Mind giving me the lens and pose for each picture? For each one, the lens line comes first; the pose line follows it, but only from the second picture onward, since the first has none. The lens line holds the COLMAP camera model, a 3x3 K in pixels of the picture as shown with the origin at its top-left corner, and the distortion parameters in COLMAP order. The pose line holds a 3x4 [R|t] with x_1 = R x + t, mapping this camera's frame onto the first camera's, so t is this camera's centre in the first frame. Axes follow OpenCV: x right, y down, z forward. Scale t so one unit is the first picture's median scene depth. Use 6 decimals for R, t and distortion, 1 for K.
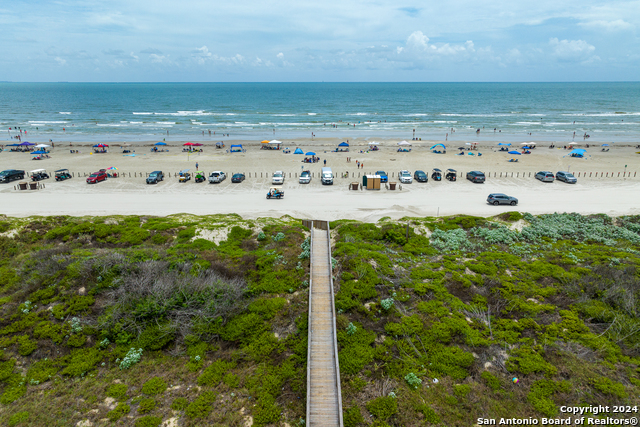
lens RADIAL K [[444.5, 0, 320.0], [0, 444.5, 213.5], [0, 0, 1]] dist [0.000091, 0.000887]
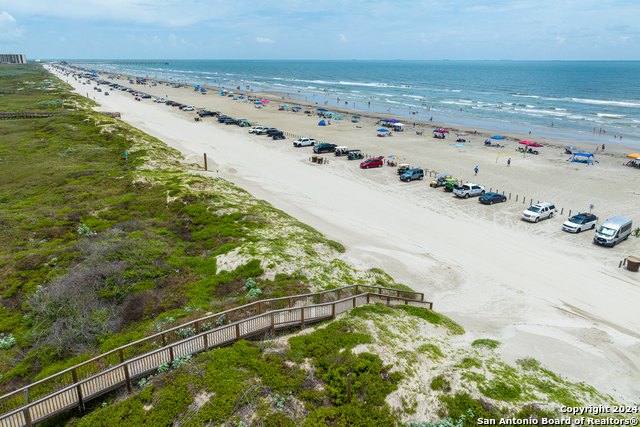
lens RADIAL K [[424.9, 0, 320.0], [0, 424.9, 213.5], [0, 0, 1]] dist [-0.000196, 0.001016]
pose [[0.541763, 0.283828, -0.791160, 0.169691], [-0.237149, 0.954637, 0.180082, -0.080063], [0.806383, 0.090061, 0.584496, 0.224035]]
